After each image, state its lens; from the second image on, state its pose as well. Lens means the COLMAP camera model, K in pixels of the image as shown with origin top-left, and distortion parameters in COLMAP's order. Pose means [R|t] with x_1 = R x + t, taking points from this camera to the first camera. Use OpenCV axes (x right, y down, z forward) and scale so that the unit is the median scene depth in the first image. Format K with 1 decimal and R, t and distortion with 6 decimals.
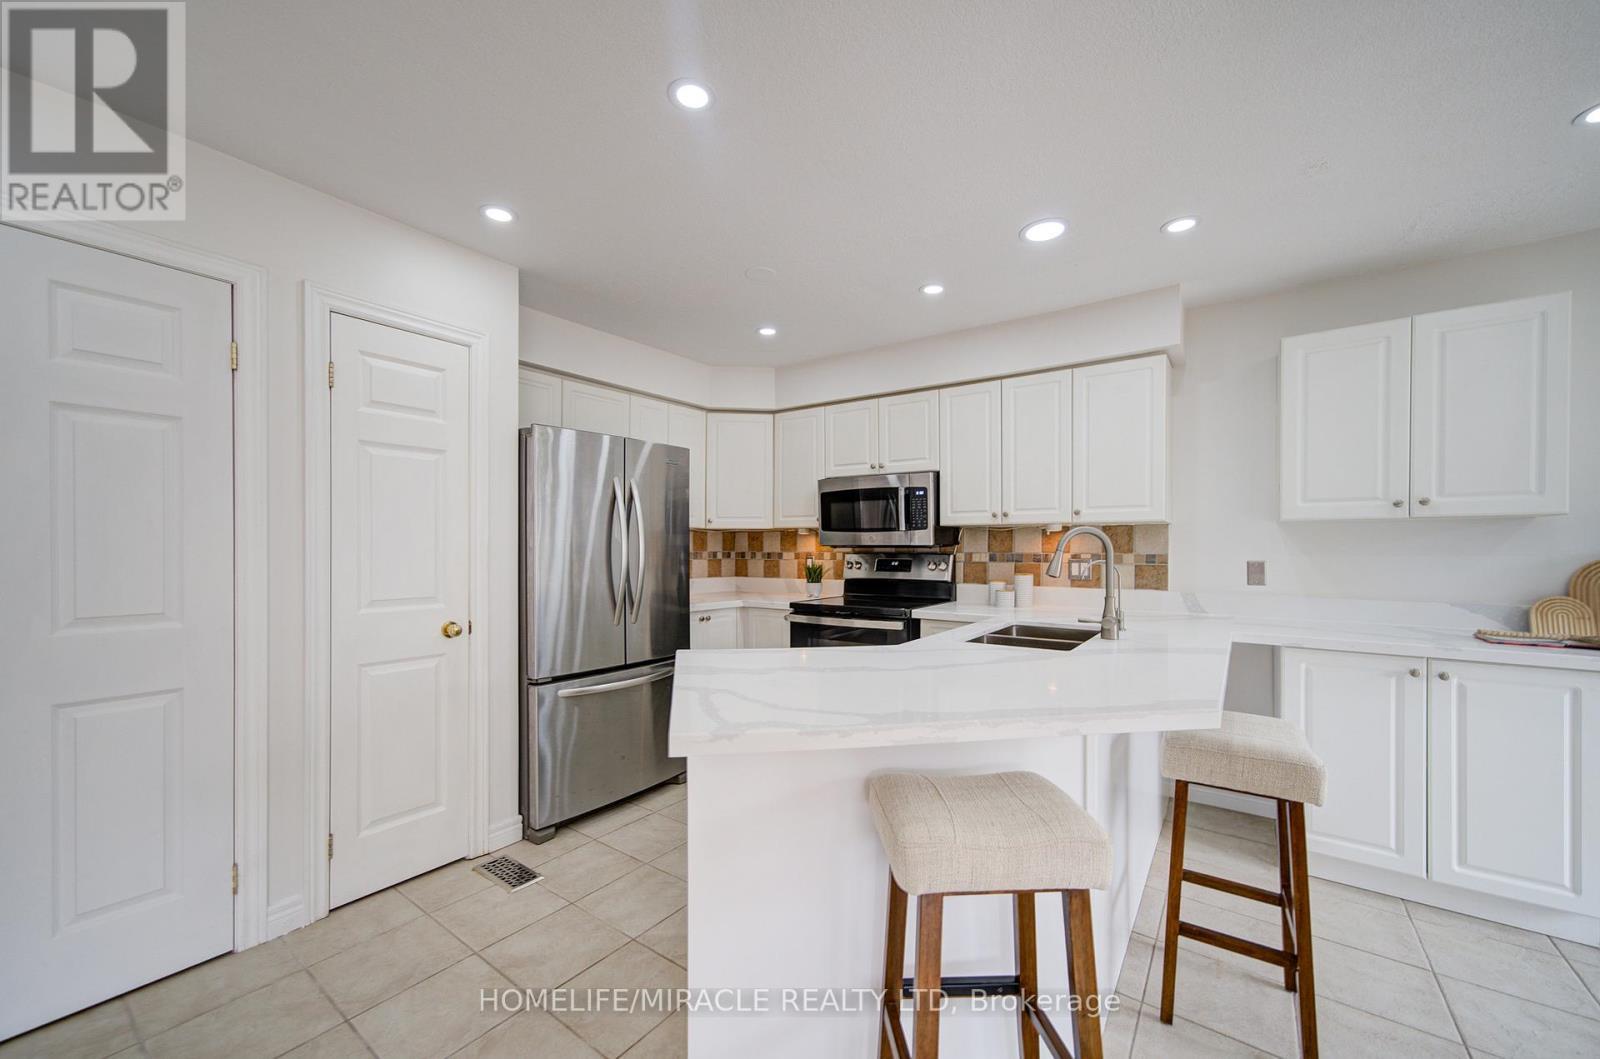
lens RADIAL K [[609.8, 0, 797.9], [0, 609.8, 551.7], [0, 0, 1]] dist [-0.007959, 0.004708]
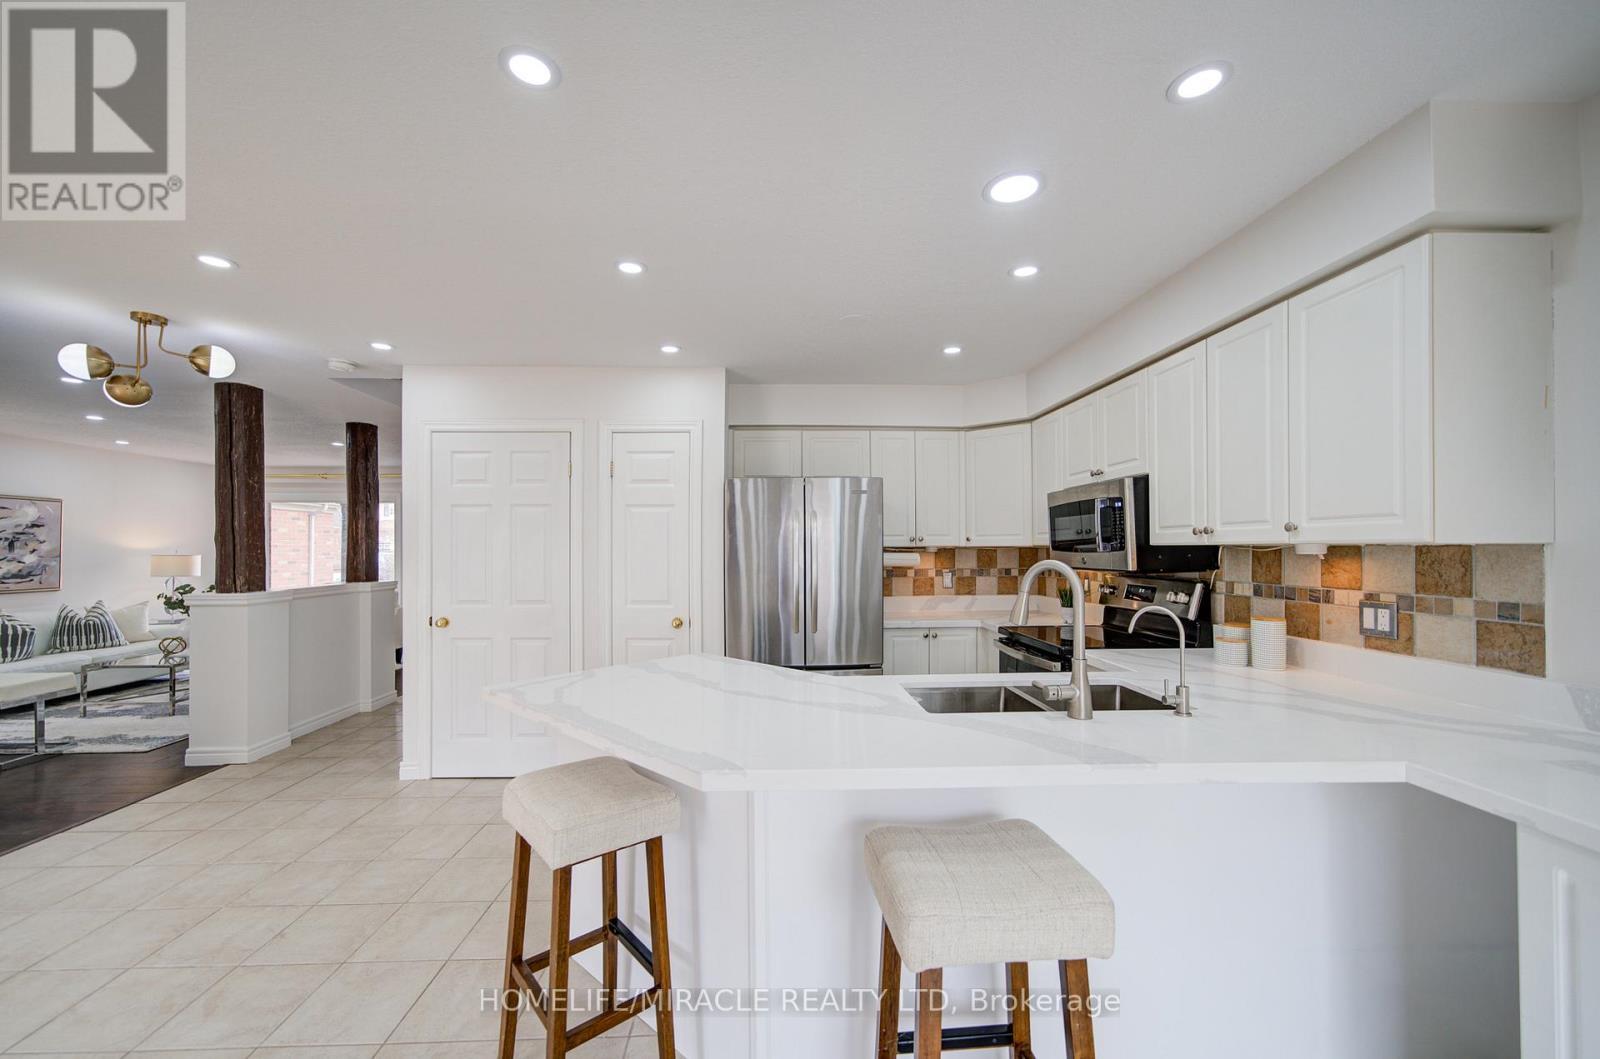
lens RADIAL K [[609.8, 0, 797.4], [0, 609.8, 550.2], [0, 0, 1]] dist [-0.007959, 0.004708]
pose [[0.633673, 0.000311, -0.773601, 0.569352], [-0.003610, 0.999990, -0.002555, -0.034951], [0.773592, 0.004412, 0.633668, 0.188409]]
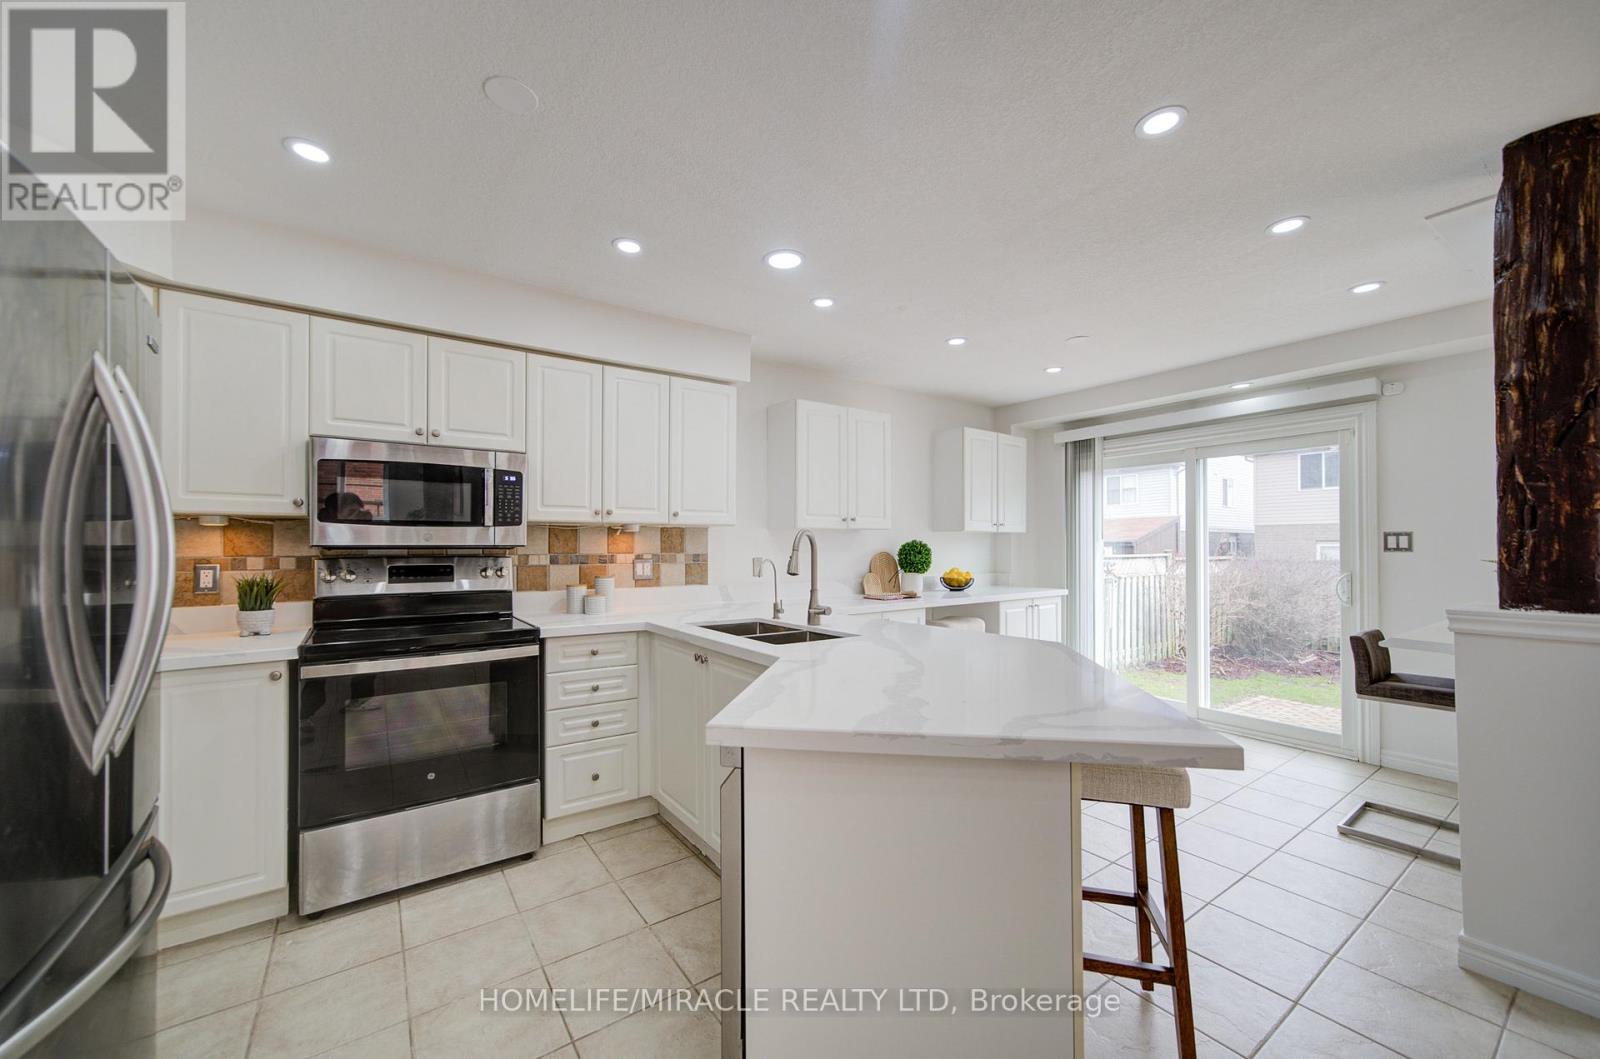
lens RADIAL K [[609.8, 0, 786.4], [0, 609.8, 533.6], [0, 0, 1]] dist [-0.007959, 0.004708]
pose [[0.332468, 0.018830, 0.942926, -0.429471], [0.010977, 0.999656, -0.023833, -0.004034], [-0.943051, 0.018274, 0.332147, 0.434923]]
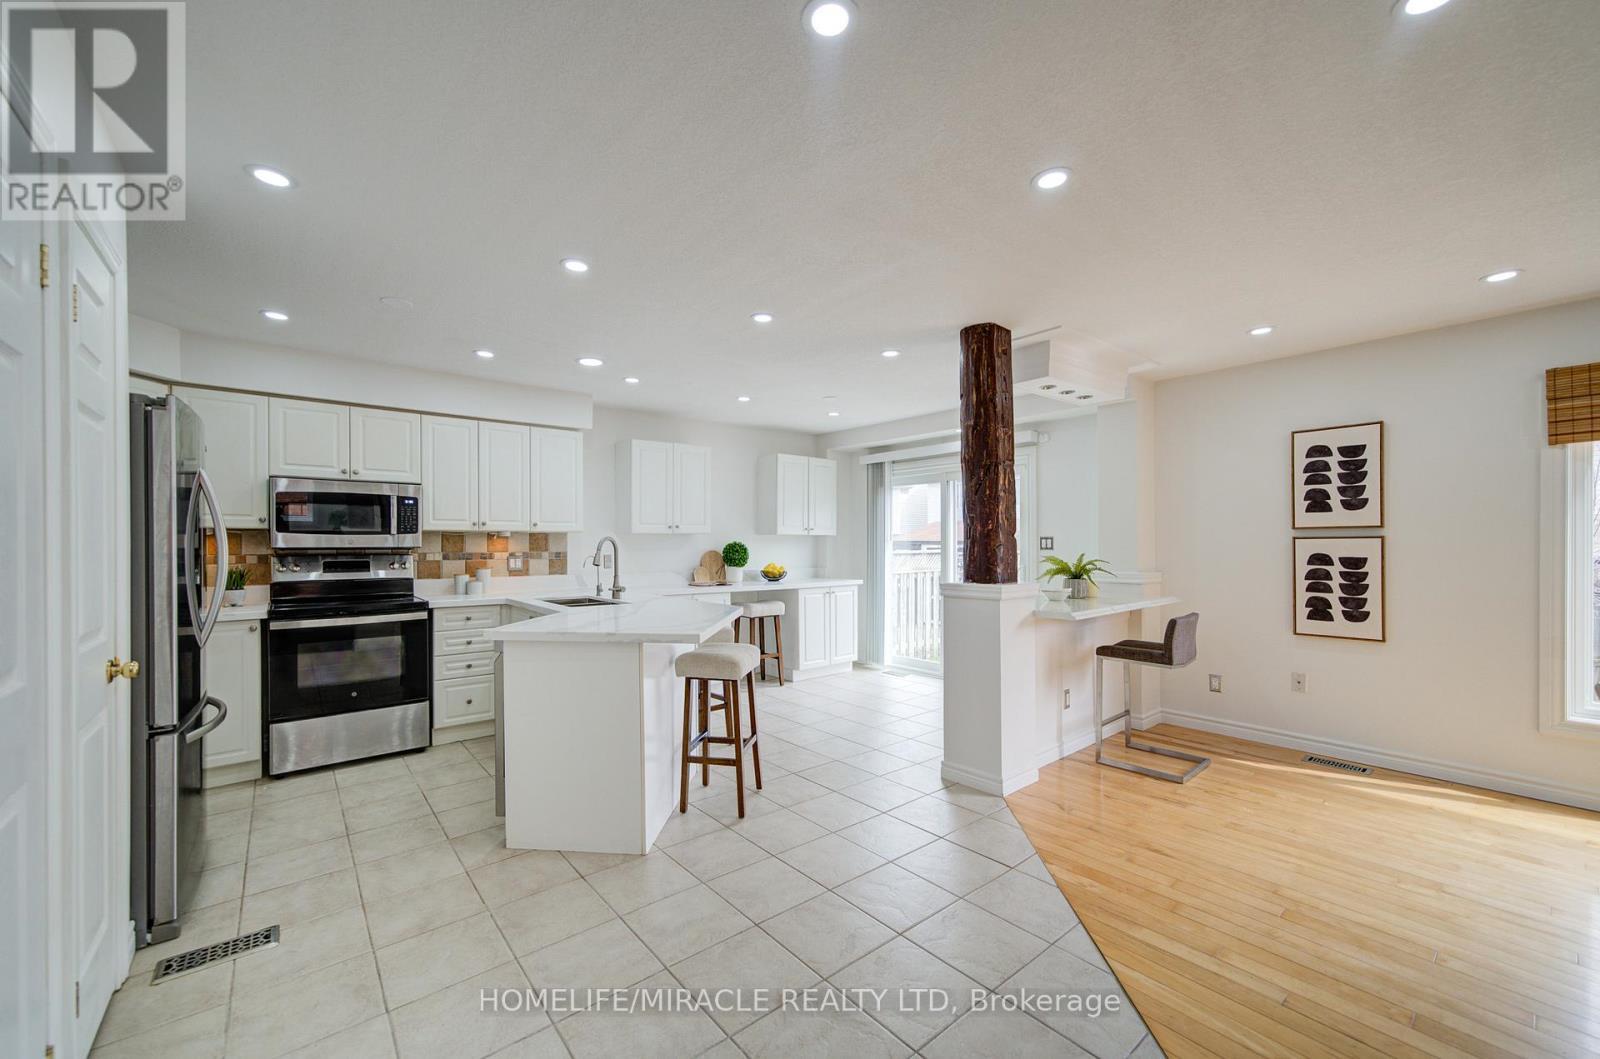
lens RADIAL K [[609.8, 0, 773.9], [0, 609.8, 539.3], [0, 0, 1]] dist [-0.007959, 0.004708]
pose [[0.267293, 0.005460, 0.963600, -0.748664], [0.011901, 0.999889, -0.008967, -0.007569], [-0.963542, 0.013865, 0.267199, 0.041285]]
